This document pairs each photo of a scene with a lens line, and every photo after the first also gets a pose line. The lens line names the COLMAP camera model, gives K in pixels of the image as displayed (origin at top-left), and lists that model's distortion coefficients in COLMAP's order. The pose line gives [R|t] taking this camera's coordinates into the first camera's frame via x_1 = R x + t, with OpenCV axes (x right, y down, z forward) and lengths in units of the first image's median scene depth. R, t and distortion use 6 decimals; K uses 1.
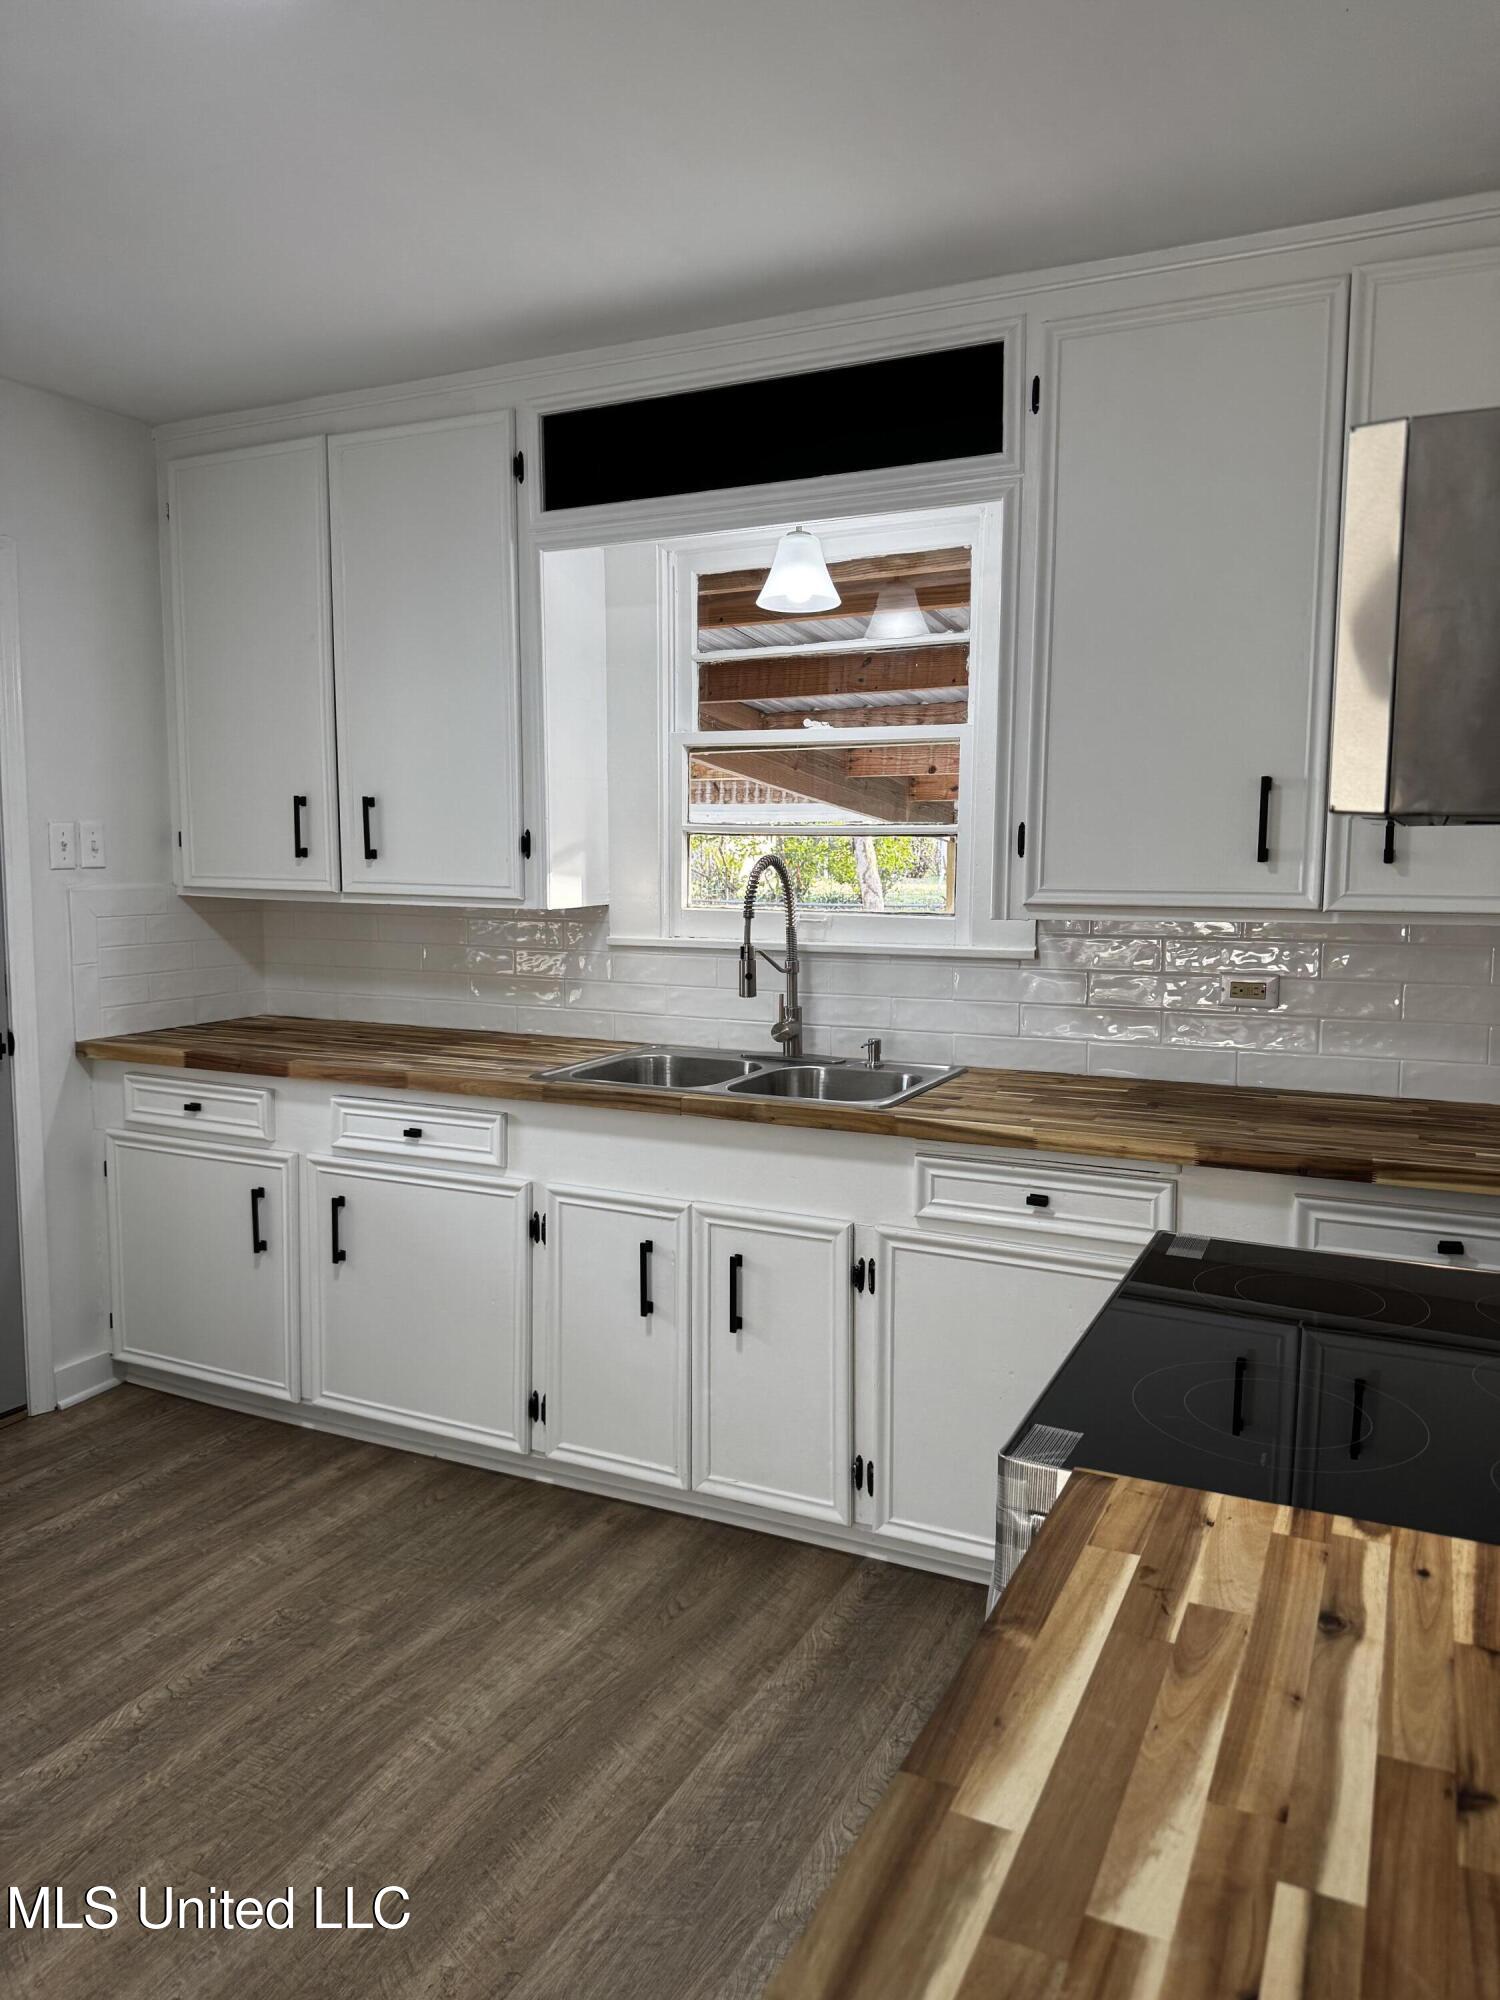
lens RADIAL K [[1386.9, 0, 742.9], [0, 1386.9, 996.6], [0, 0, 1]] dist [0.080232, -0.107758]
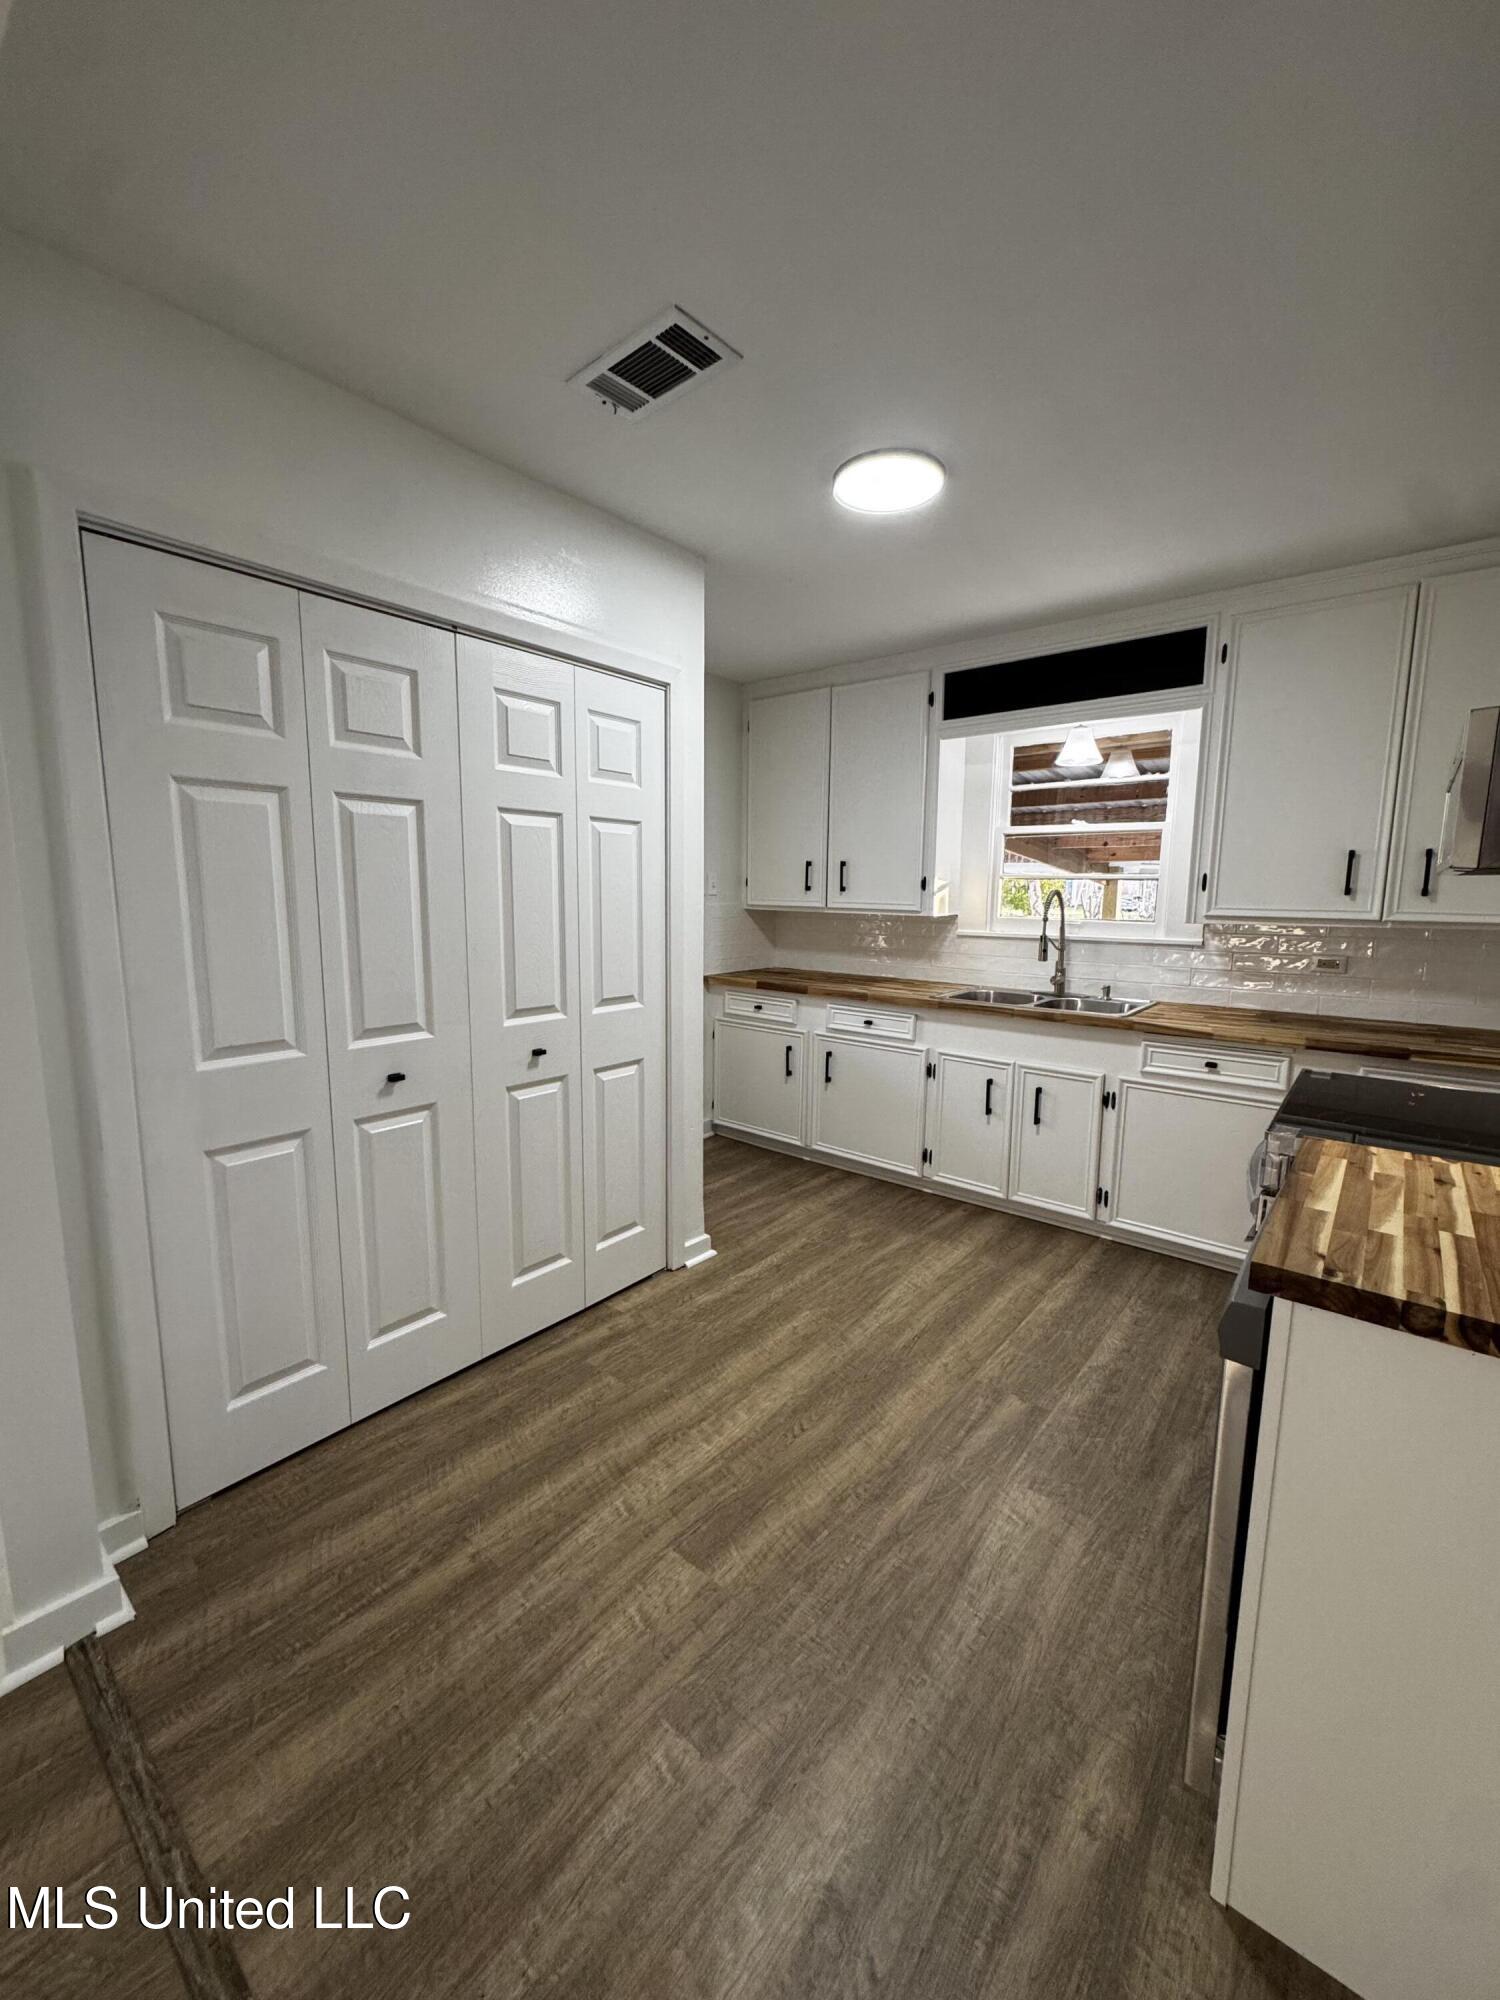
lens RADIAL K [[800.8, 0, 742.7], [0, 800.8, 1001.6], [0, 0, 1]] dist [0.000762, 0.000119]
pose [[0.973775, 0.037145, -0.224462, -0.162791], [-0.029617, 0.998883, 0.036815, 0.029684], [0.225579, -0.029202, 0.973787, -0.228592]]
